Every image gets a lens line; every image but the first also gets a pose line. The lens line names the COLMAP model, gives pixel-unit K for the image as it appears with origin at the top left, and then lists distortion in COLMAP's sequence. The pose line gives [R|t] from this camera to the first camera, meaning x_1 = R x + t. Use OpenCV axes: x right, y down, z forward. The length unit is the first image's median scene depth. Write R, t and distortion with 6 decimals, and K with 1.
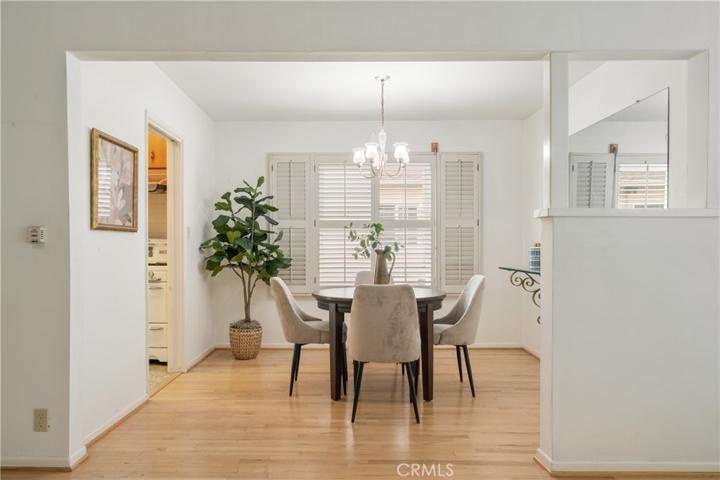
lens RADIAL K [[484.7, 0, 358.8], [0, 484.7, 251.2], [0, 0, 1]] dist [0.001859, -0.000027]
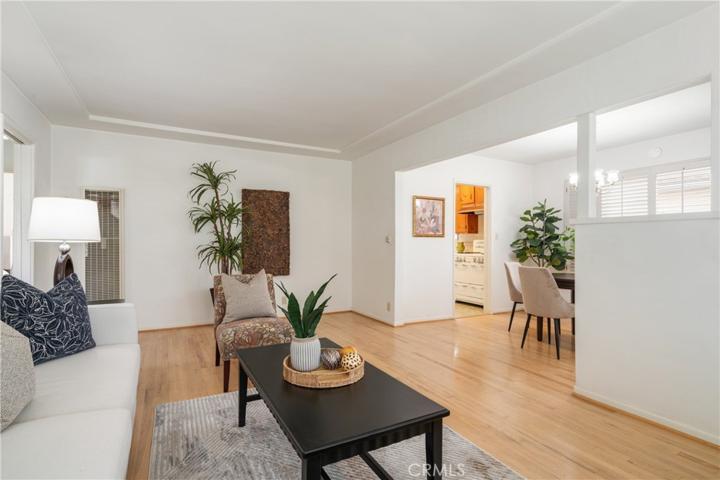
lens RADIAL K [[359.4, 0, 360.0], [0, 359.4, 240.0], [0, 0, 1]] dist [-0.000968, -0.000075]
pose [[0.482191, -0.008338, -0.876027, 0.714840], [-0.010317, 0.999831, -0.015196, 0.001286], [0.876005, 0.016365, 0.482023, -0.088155]]
